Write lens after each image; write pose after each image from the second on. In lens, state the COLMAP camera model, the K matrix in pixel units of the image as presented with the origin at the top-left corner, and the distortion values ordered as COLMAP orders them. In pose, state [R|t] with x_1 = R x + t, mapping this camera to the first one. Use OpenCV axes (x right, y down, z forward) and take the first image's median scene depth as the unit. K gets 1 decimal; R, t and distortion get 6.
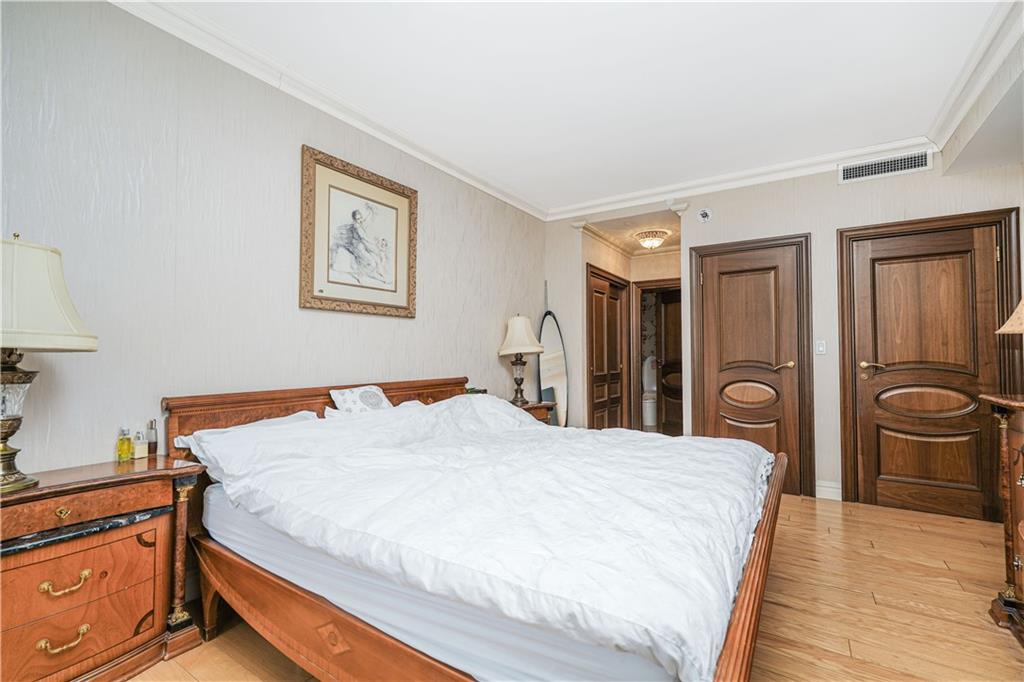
lens RADIAL K [[451.4, 0, 517.5], [0, 451.4, 345.0], [0, 0, 1]] dist [-0.001745, -0.000219]
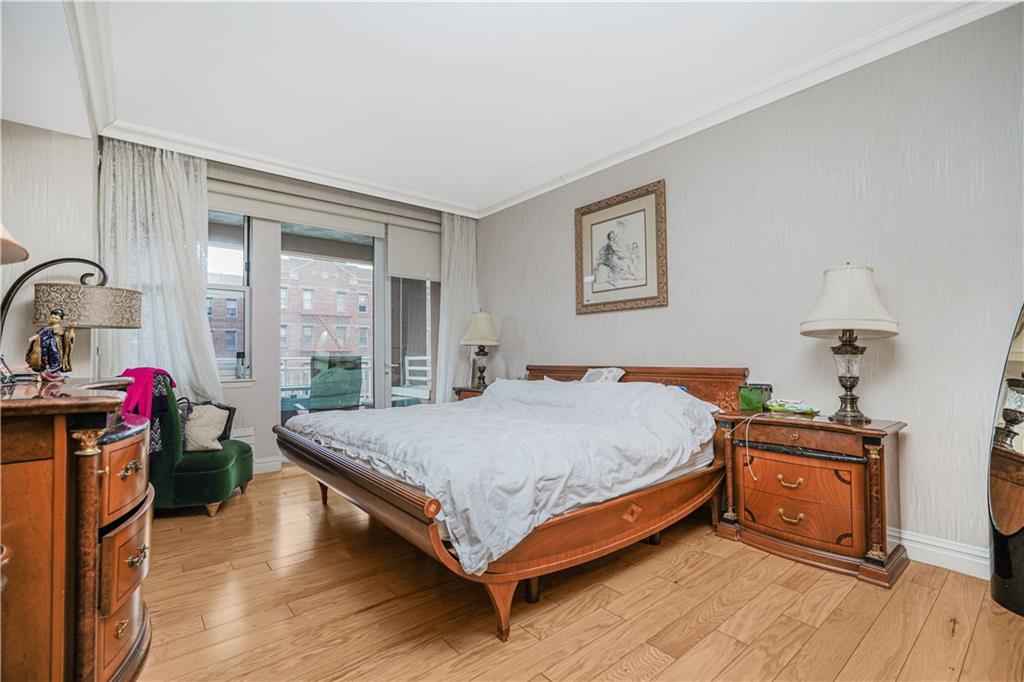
lens RADIAL K [[469.4, 0, 512.0], [0, 469.4, 341.0], [0, 0, 1]] dist [0.000766, 0.000140]
pose [[-0.292186, -0.030840, -0.955864, 0.993726], [0.024067, 0.998926, -0.039586, 0.059906], [0.956059, -0.034571, -0.291130, 1.106370]]
